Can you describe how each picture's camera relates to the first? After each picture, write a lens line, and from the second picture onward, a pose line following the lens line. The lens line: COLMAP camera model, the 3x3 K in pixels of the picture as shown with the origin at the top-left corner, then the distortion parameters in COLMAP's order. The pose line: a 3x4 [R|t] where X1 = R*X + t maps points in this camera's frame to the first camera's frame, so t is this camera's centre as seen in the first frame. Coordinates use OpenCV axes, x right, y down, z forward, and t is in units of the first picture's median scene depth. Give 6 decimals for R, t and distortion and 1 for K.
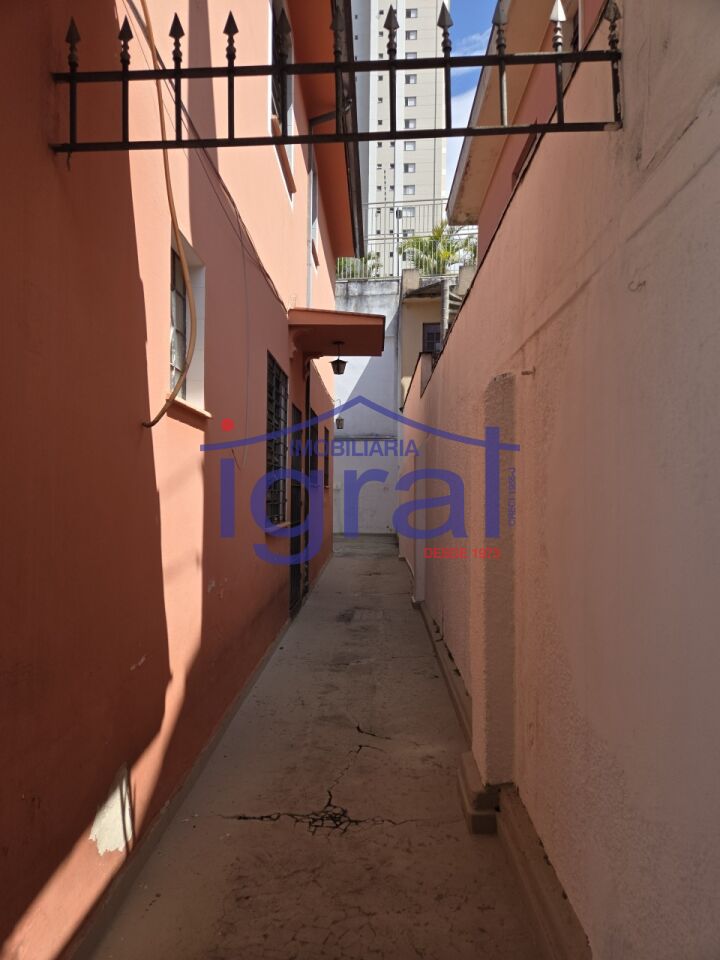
lens RADIAL K [[641.1, 0, 352.2], [0, 641.1, 490.2], [0, 0, 1]] dist [0.069153, -0.054012]
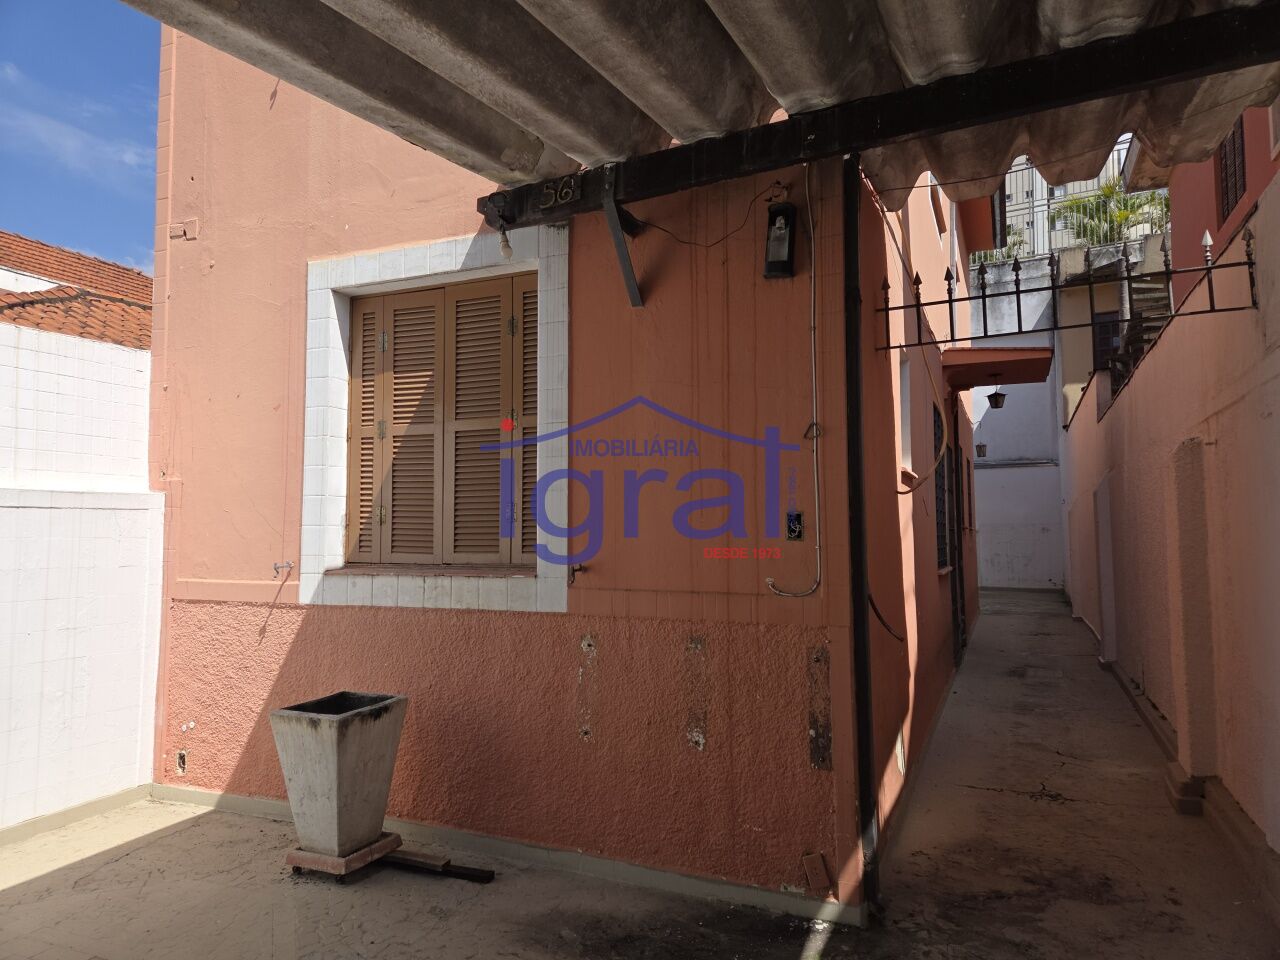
lens RADIAL K [[854.8, 0, 620.8], [0, 854.8, 480.6], [0, 0, 1]] dist [0.069153, -0.054012]
pose [[0.924897, -0.034776, -0.378624, -0.075474], [0.012026, 0.997986, -0.062287, -0.006670], [0.380027, 0.053055, 0.923452, -0.495583]]
